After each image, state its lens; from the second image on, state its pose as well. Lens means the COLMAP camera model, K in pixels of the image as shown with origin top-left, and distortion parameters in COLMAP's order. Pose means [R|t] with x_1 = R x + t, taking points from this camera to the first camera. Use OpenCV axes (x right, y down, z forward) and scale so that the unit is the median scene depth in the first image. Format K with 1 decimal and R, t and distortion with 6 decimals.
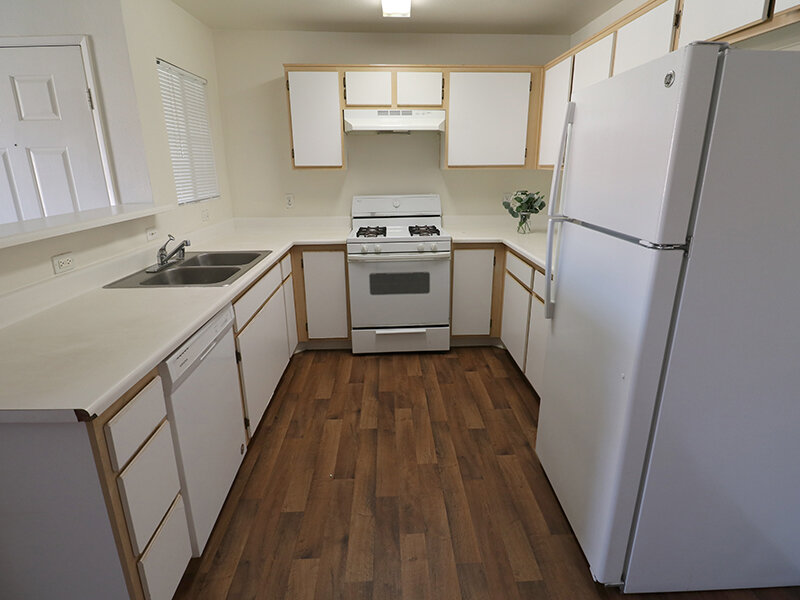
lens RADIAL K [[437.0, 0, 400.0], [0, 437.0, 300.0], [0, 0, 1]] dist [-0.040642, -0.000332]
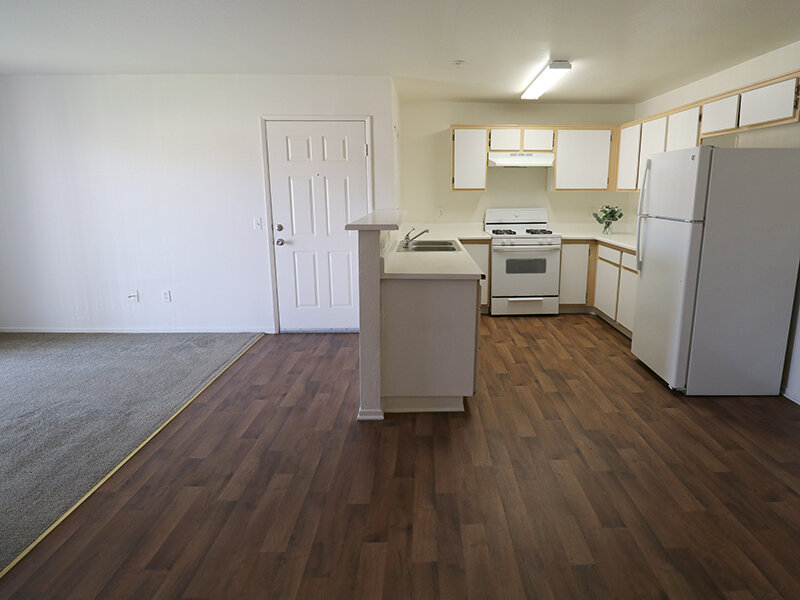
lens RADIAL K [[441.7, 0, 400.0], [0, 441.7, 300.0], [0, 0, 1]] dist [-0.093618, 0.001361]
pose [[0.996191, 0.013927, -0.086084, -0.296617], [-0.018368, 0.998529, -0.051019, 0.162547], [0.085247, 0.052406, 0.994981, -0.522659]]
